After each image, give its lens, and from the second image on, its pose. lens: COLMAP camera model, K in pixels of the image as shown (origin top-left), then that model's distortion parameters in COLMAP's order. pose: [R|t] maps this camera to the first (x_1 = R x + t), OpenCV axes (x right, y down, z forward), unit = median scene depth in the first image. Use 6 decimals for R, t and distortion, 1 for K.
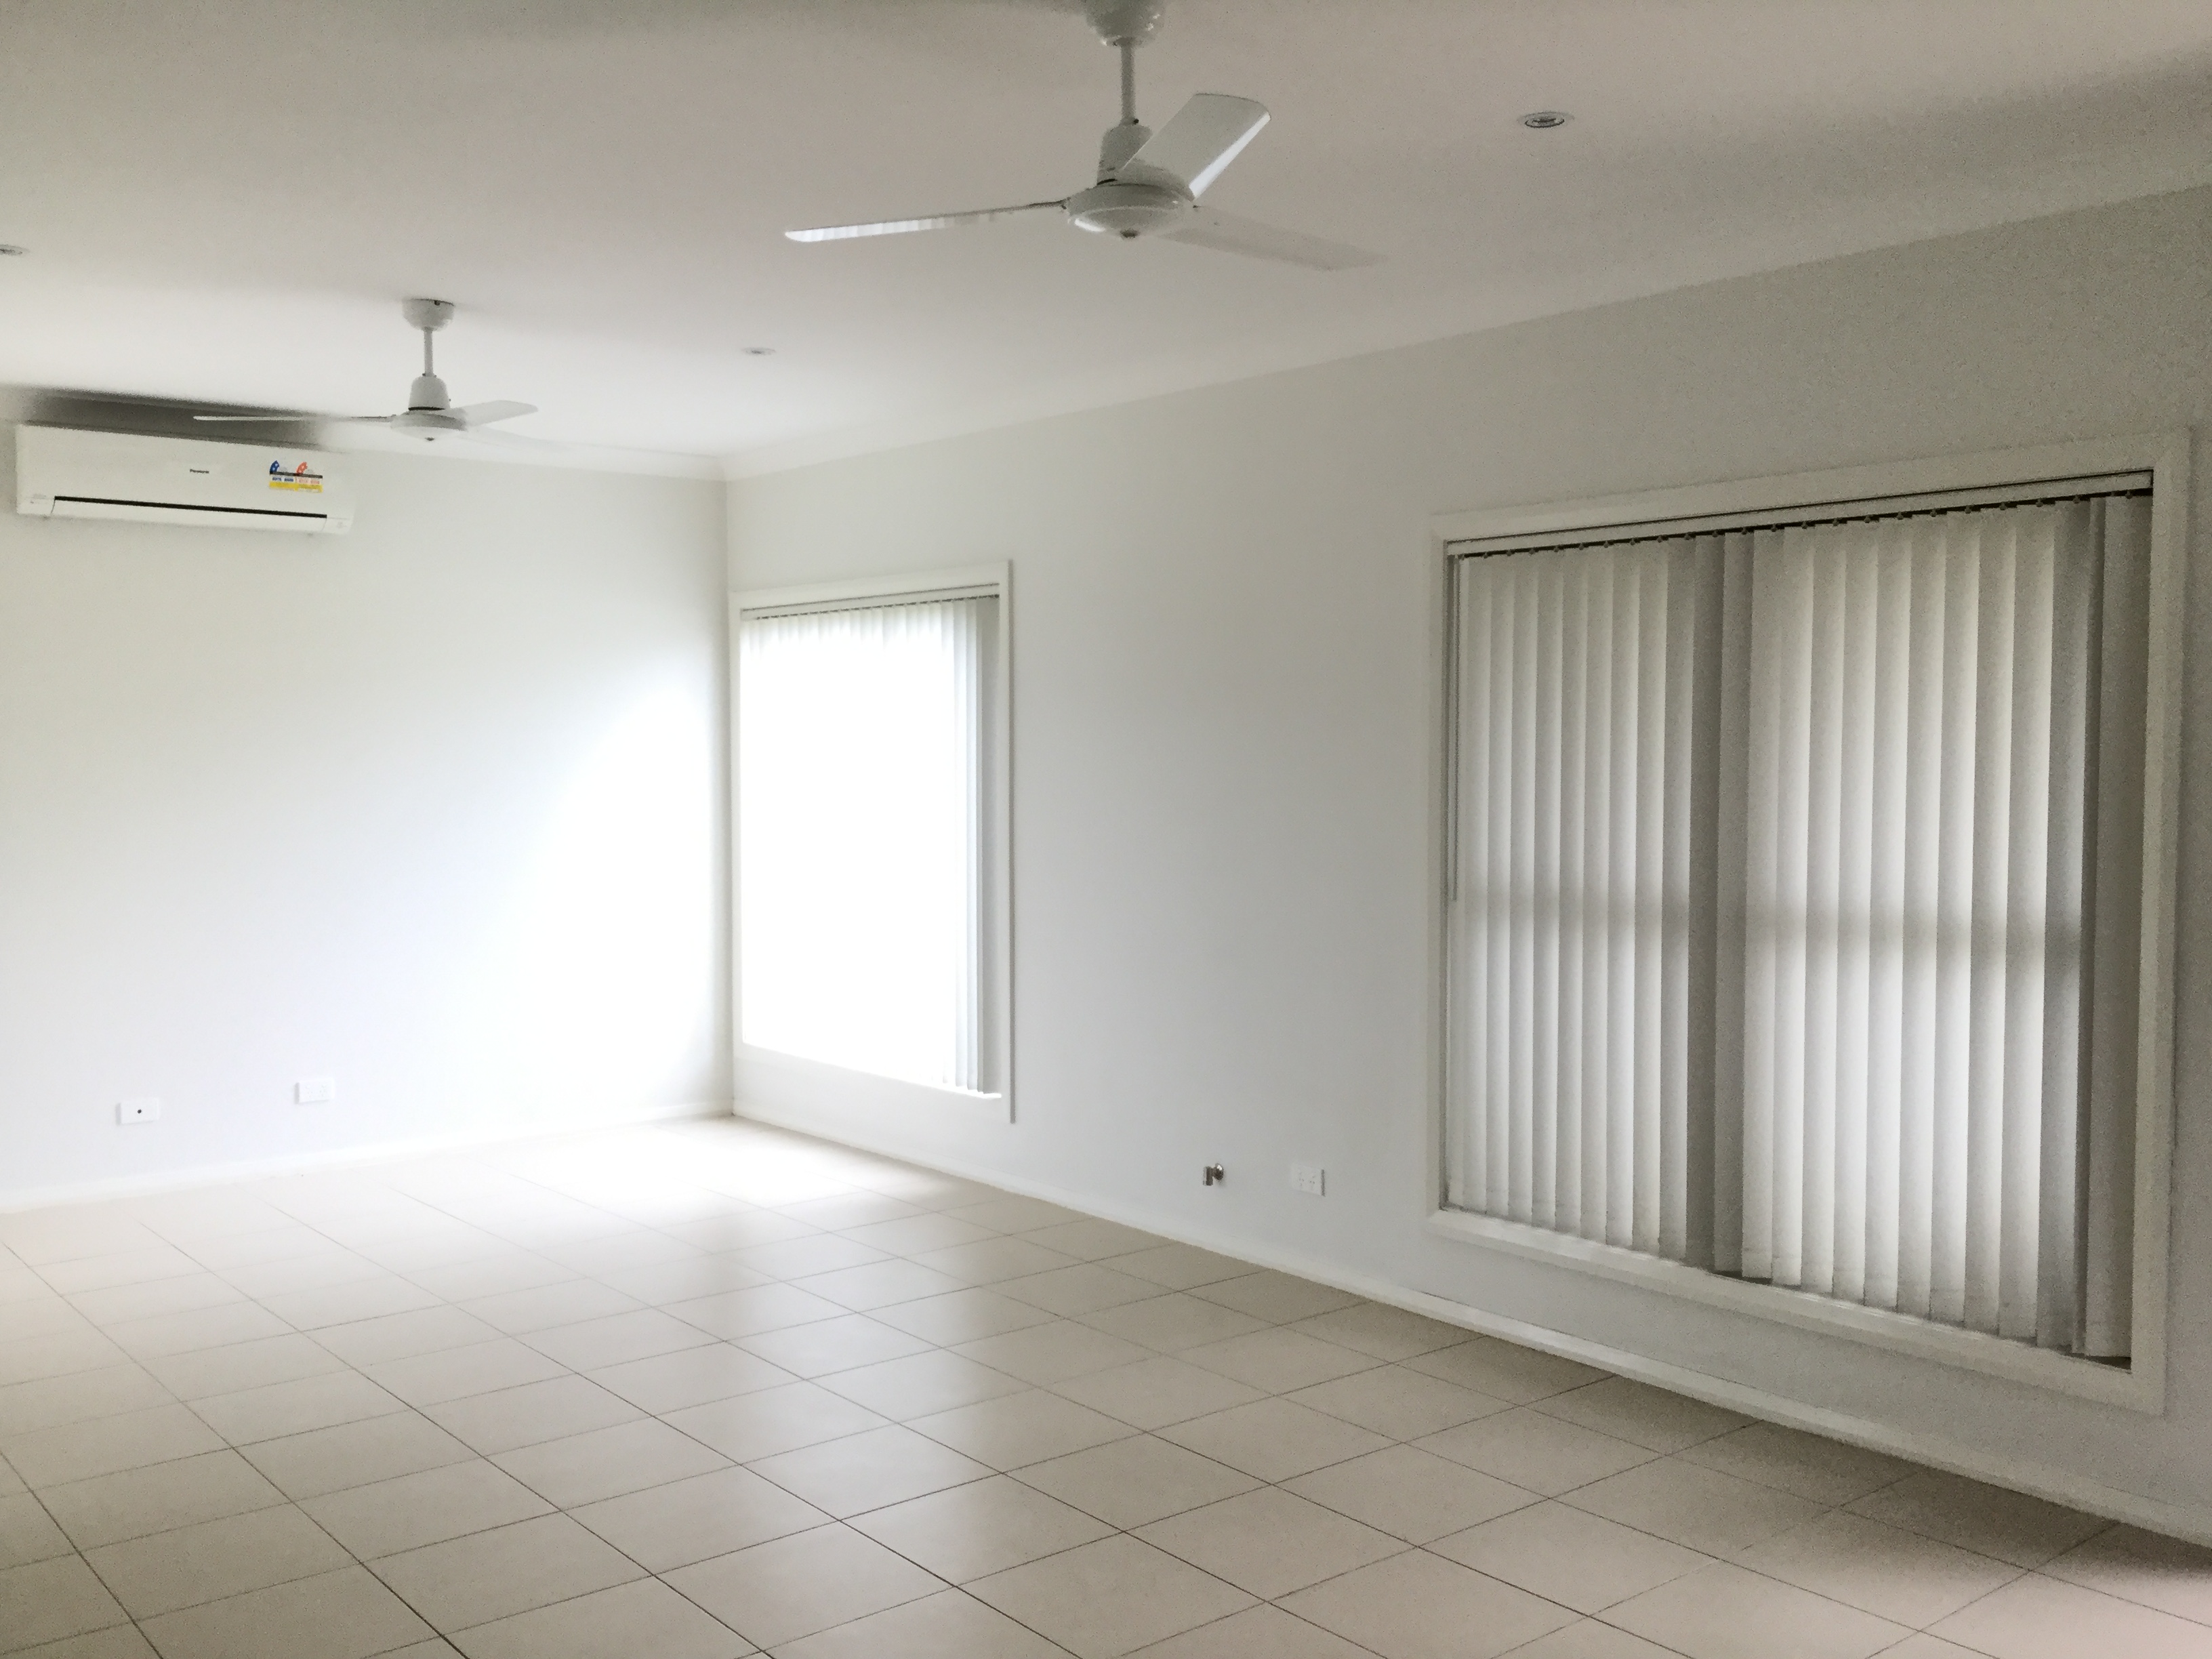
lens RADIAL K [[1998.9, 0, 1070.3], [0, 1998.9, 832.2], [0, 0, 1]] dist [0.014586, 0.002465]
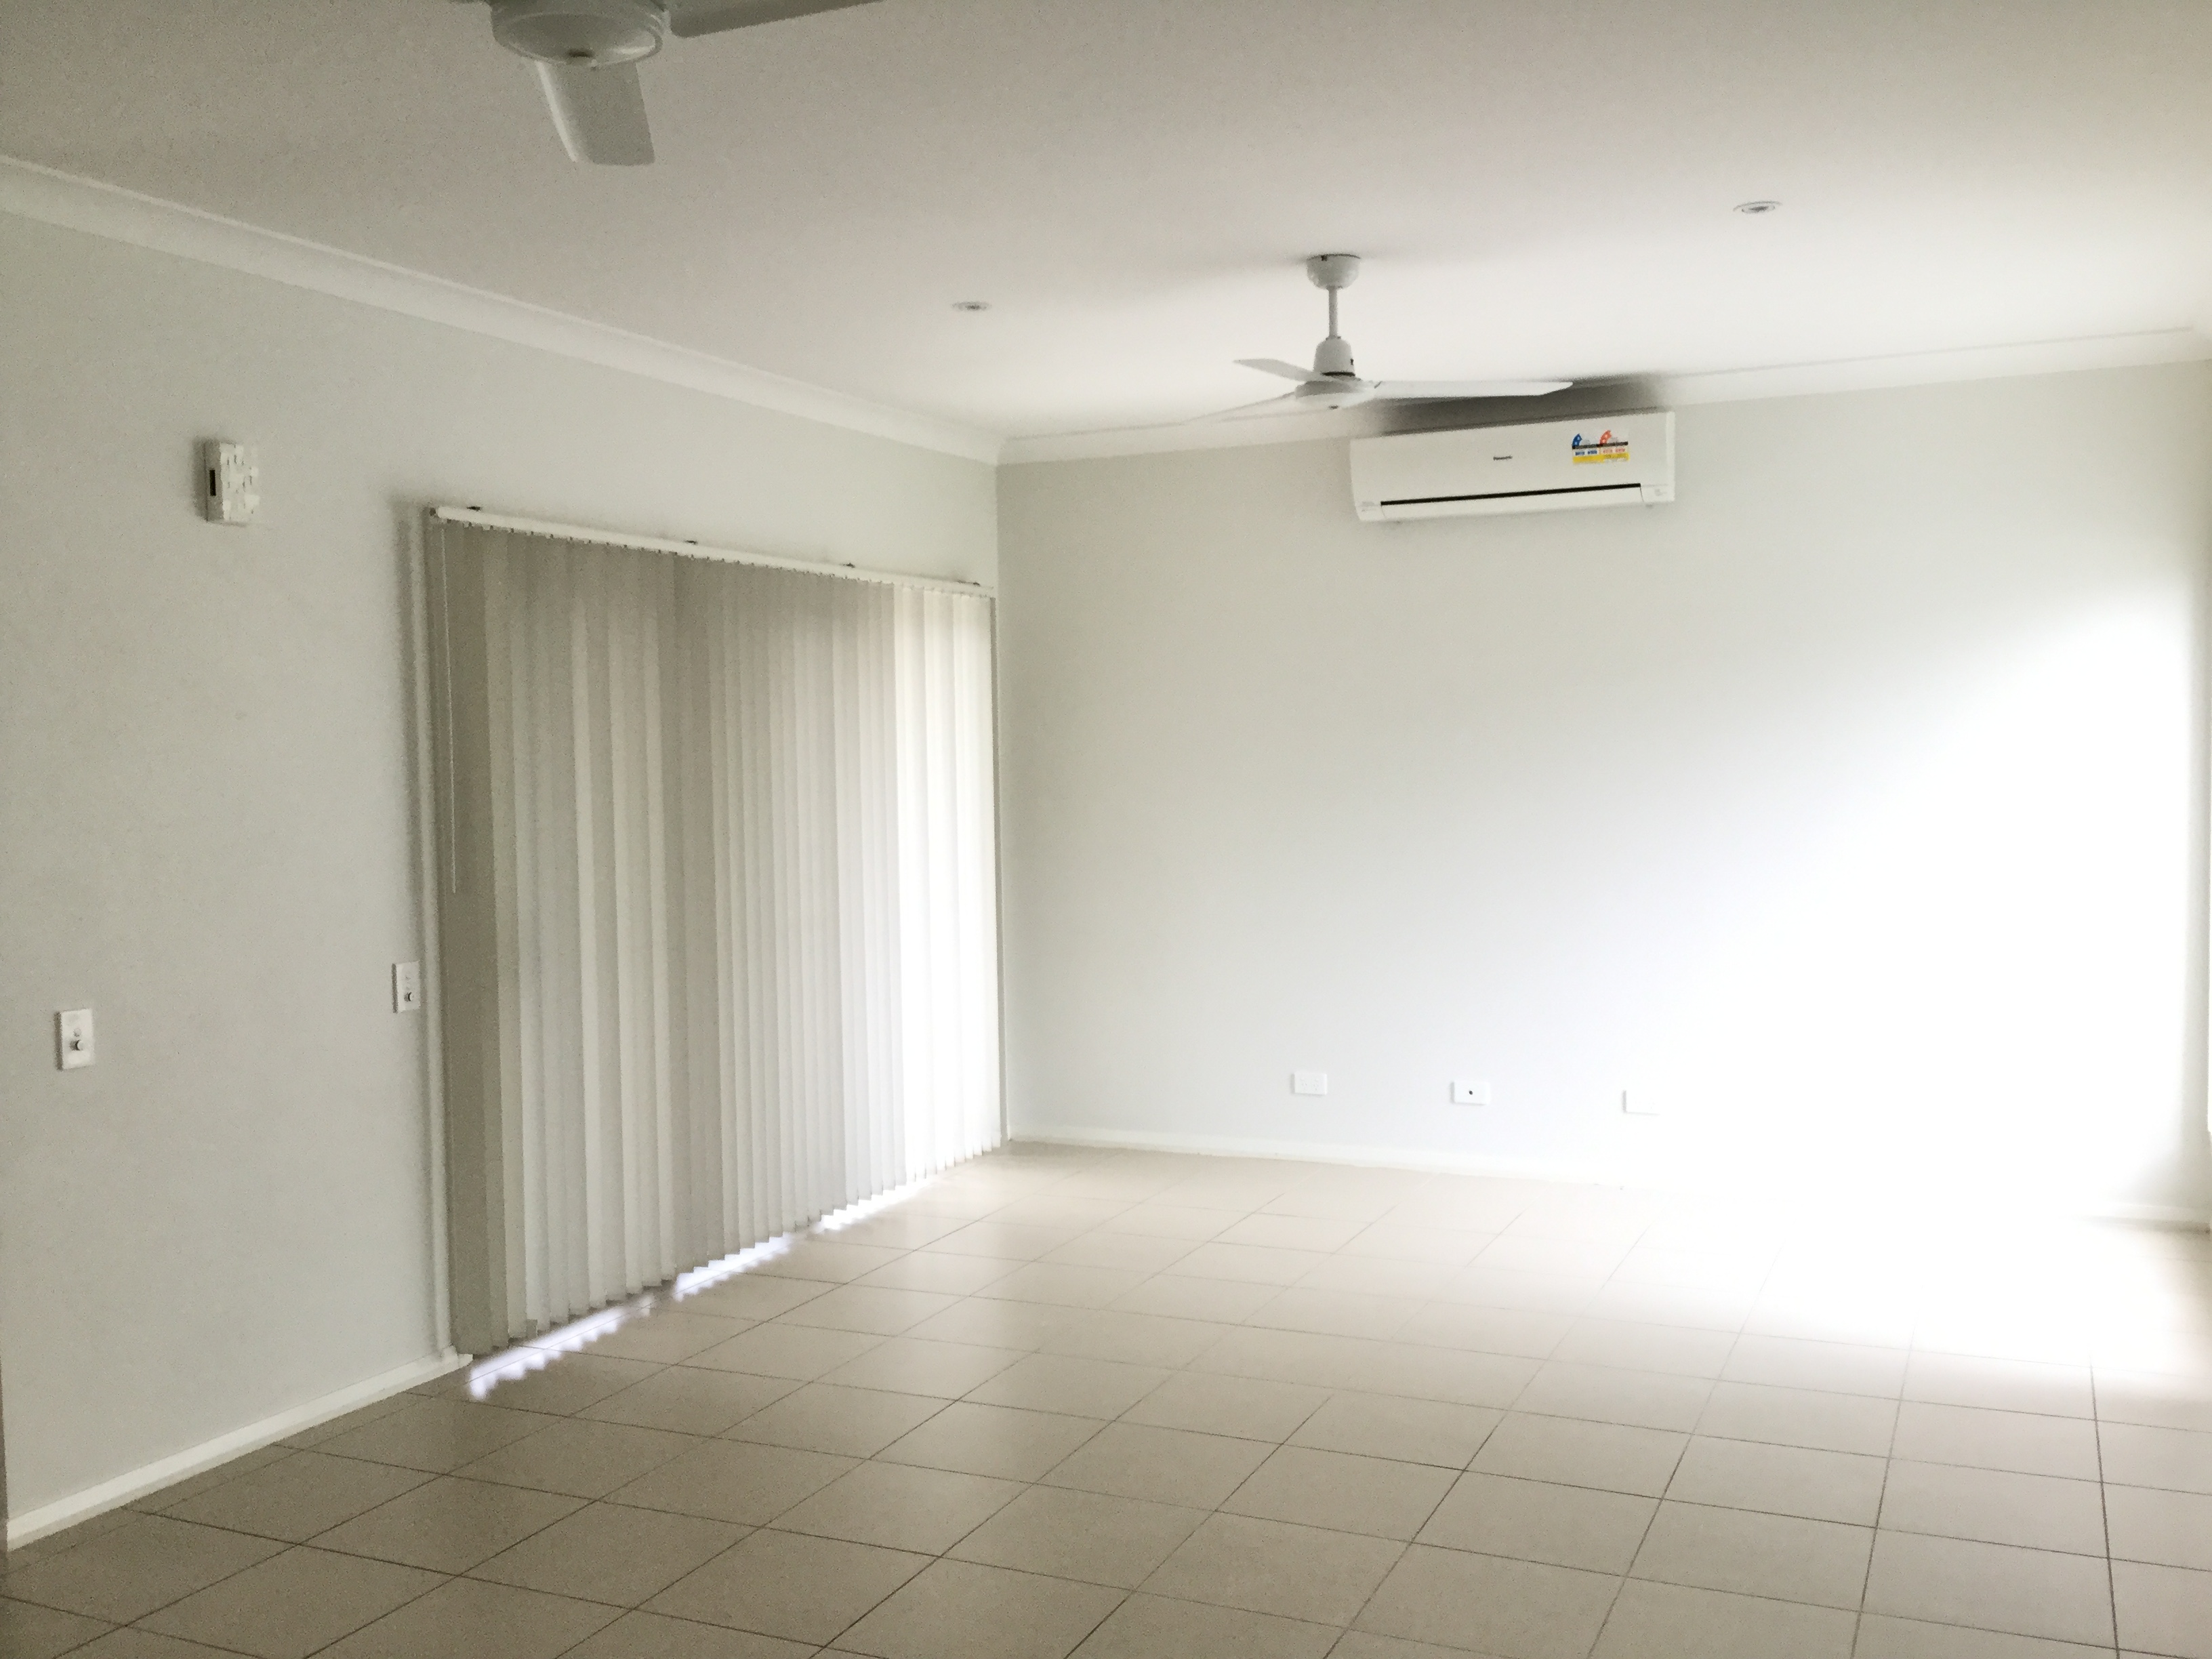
lens RADIAL K [[1998.9, 0, 1070.3], [0, 1998.9, 832.2], [0, 0, 1]] dist [0.014586, 0.002465]
pose [[0.430923, 0.030420, -0.901876, 0.365788], [-0.024708, 0.999455, 0.021905, -0.011055], [0.902050, 0.012845, 0.431439, 0.375547]]
